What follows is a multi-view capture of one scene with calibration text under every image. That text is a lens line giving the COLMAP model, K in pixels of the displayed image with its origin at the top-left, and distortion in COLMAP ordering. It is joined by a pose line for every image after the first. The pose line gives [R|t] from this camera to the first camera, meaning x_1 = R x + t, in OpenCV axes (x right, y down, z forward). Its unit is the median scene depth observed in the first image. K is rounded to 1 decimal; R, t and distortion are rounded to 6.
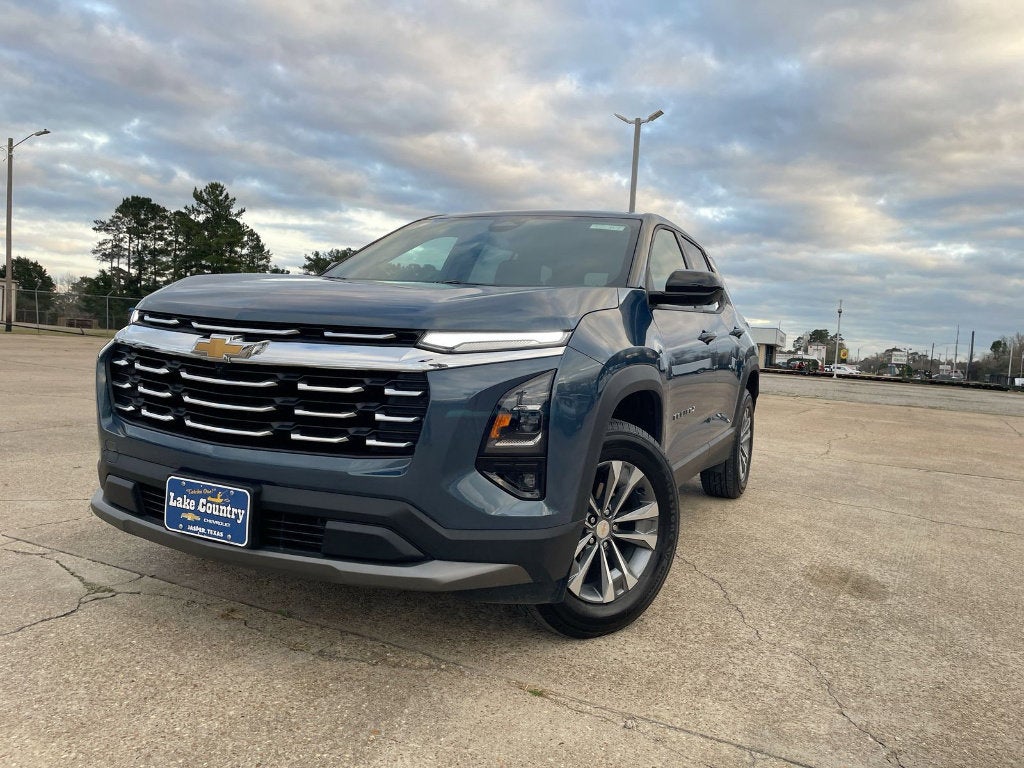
lens RADIAL K [[773.6, 0, 504.2], [0, 773.6, 404.0], [0, 0, 1]] dist [0.041549, -0.044618]
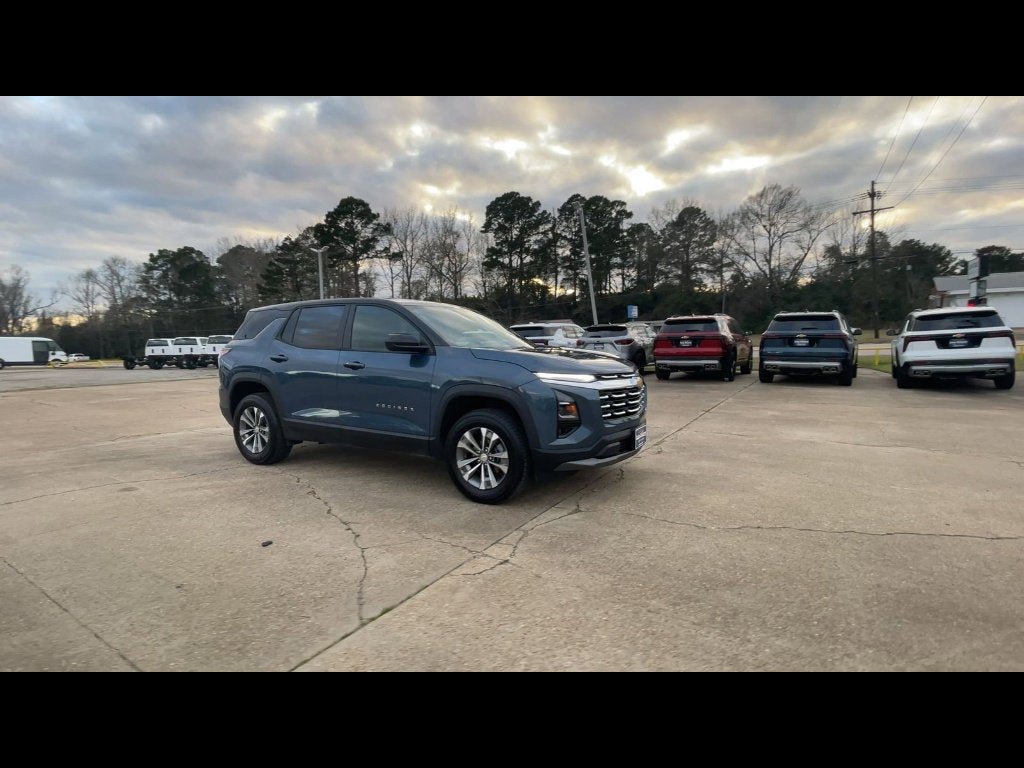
lens RADIAL K [[509.8, 0, 509.4], [0, 509.8, 390.3], [0, 0, 1]] dist [0.024723, -0.023444]
pose [[0.082244, -0.156913, 0.984182, -1.847708], [0.101869, 0.983679, 0.148320, -0.301659], [-0.991392, 0.088059, 0.096886, 1.034070]]
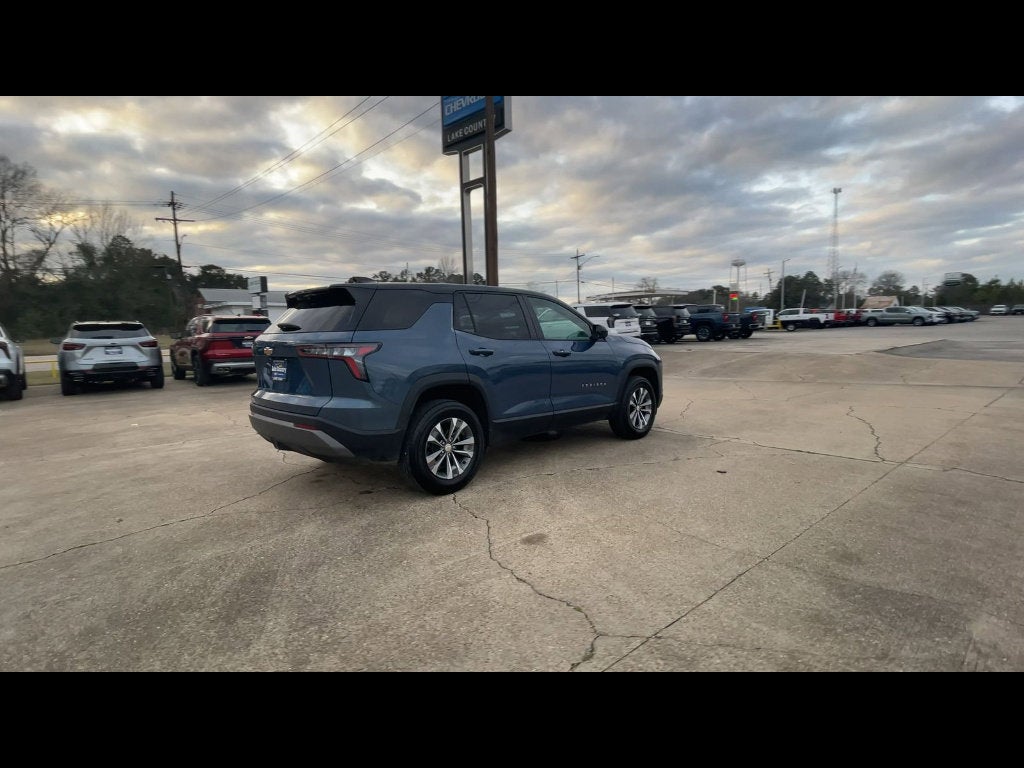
lens RADIAL K [[509.8, 0, 515.7], [0, 509.8, 387.8], [0, 0, 1]] dist [0.024723, -0.023444]
pose [[-0.941237, -0.078045, 0.328605, -0.672927], [-0.010812, 0.979399, 0.201643, -0.428393], [-0.337573, 0.186241, -0.922691, 3.449842]]
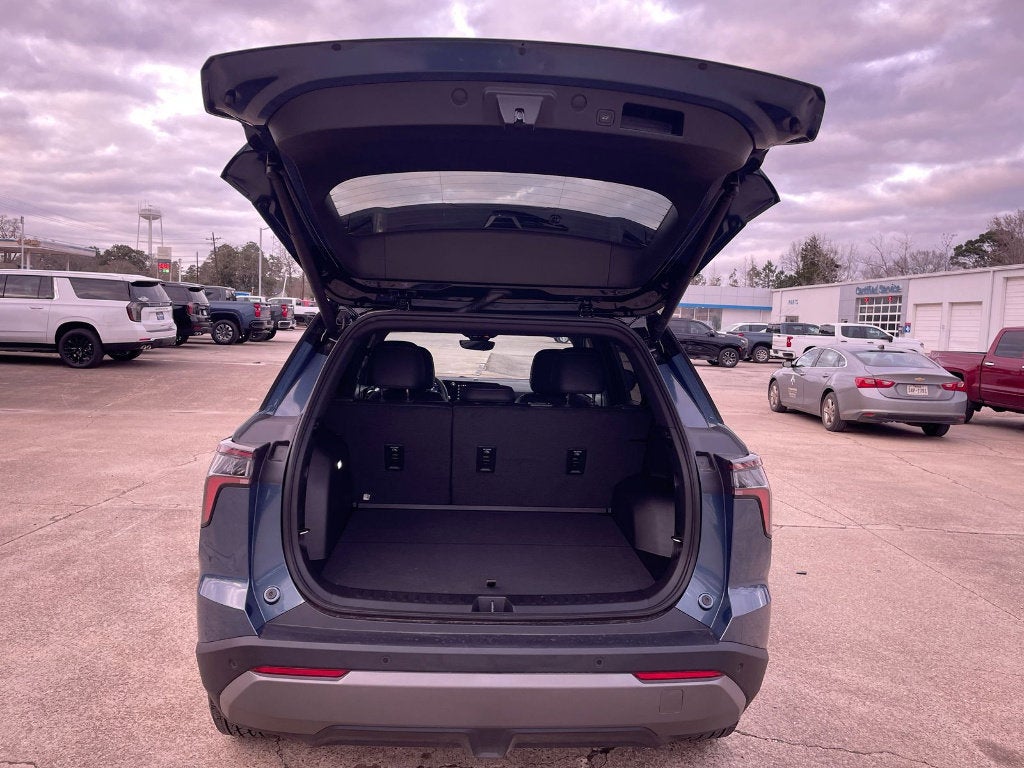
lens RADIAL K [[766.5, 0, 505.9], [0, 766.5, 382.7], [0, 0, 1]] dist [0.028630, -0.015151]
pose [[-0.873945, -0.060177, -0.482286, 0.811377], [-0.130189, 0.985028, 0.113009, -0.416143], [0.468264, 0.161552, -0.868694, 2.983192]]
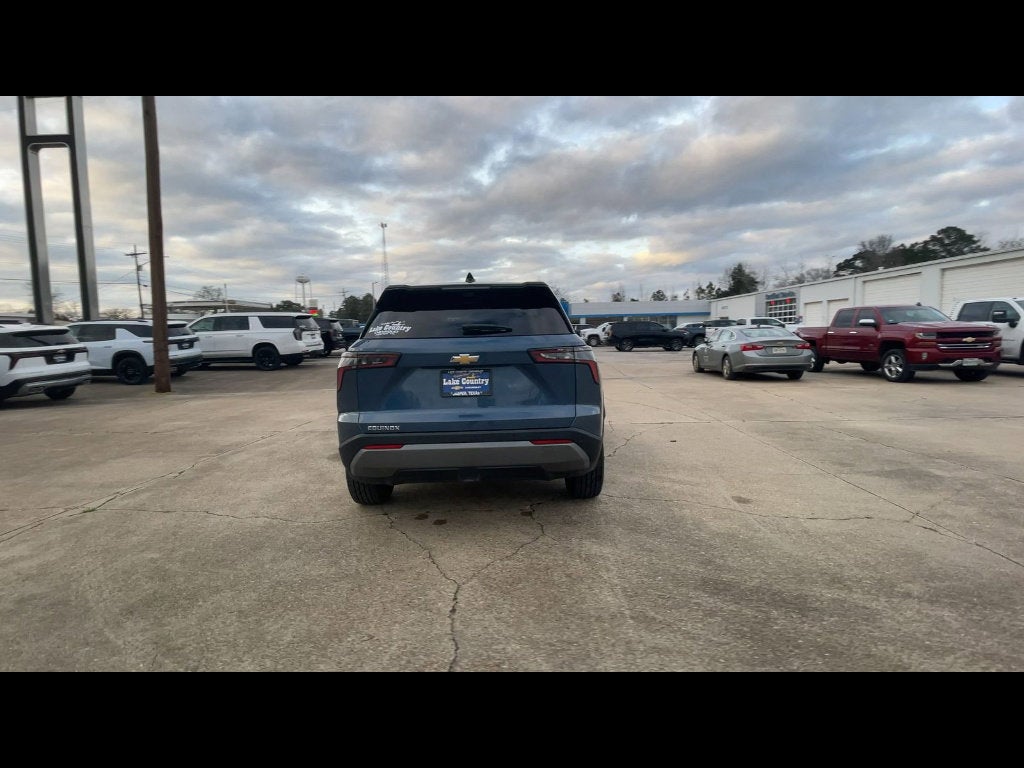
lens RADIAL K [[509.8, 0, 513.7], [0, 509.8, 383.1], [0, 0, 1]] dist [0.024723, -0.023444]
pose [[-0.899845, -0.004463, -0.436187, 0.841846], [-0.068251, 0.989072, 0.130682, -0.333757], [0.430837, 0.147364, -0.890317, 3.399878]]
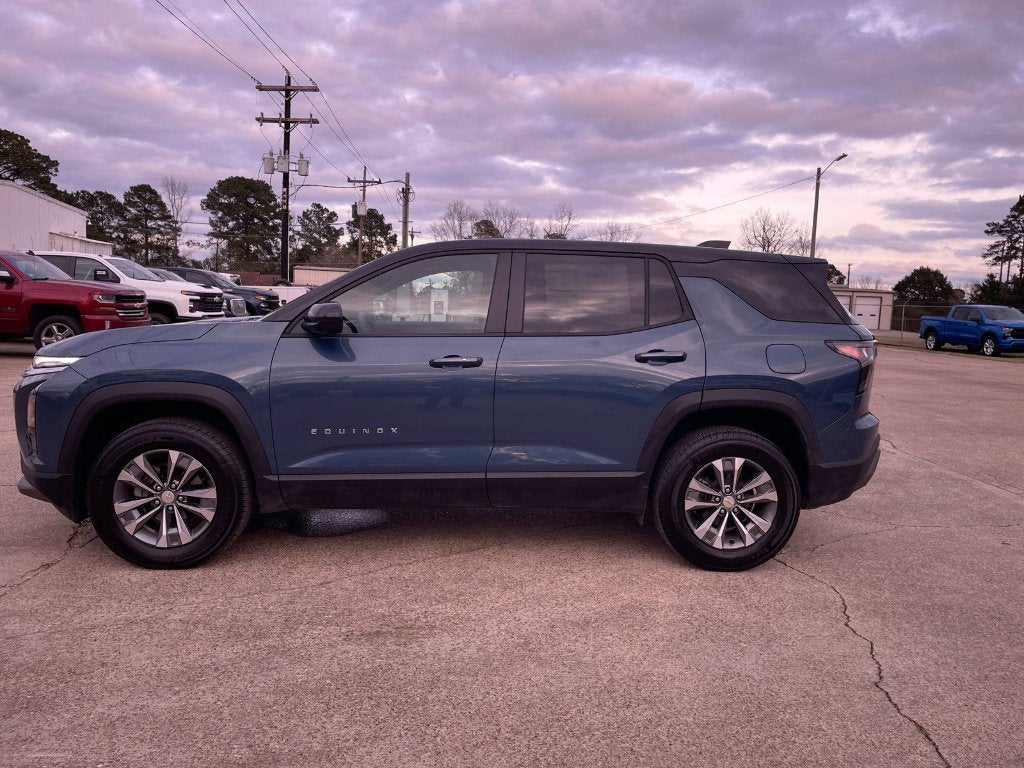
lens RADIAL K [[773.6, 0, 508.3], [0, 773.6, 401.8], [0, 0, 1]] dist [0.041549, -0.044618]
pose [[0.489258, 0.066472, -0.869602, 1.637949], [-0.075805, 0.996559, 0.033527, -0.104145], [0.868839, 0.049517, 0.492613, 0.819871]]
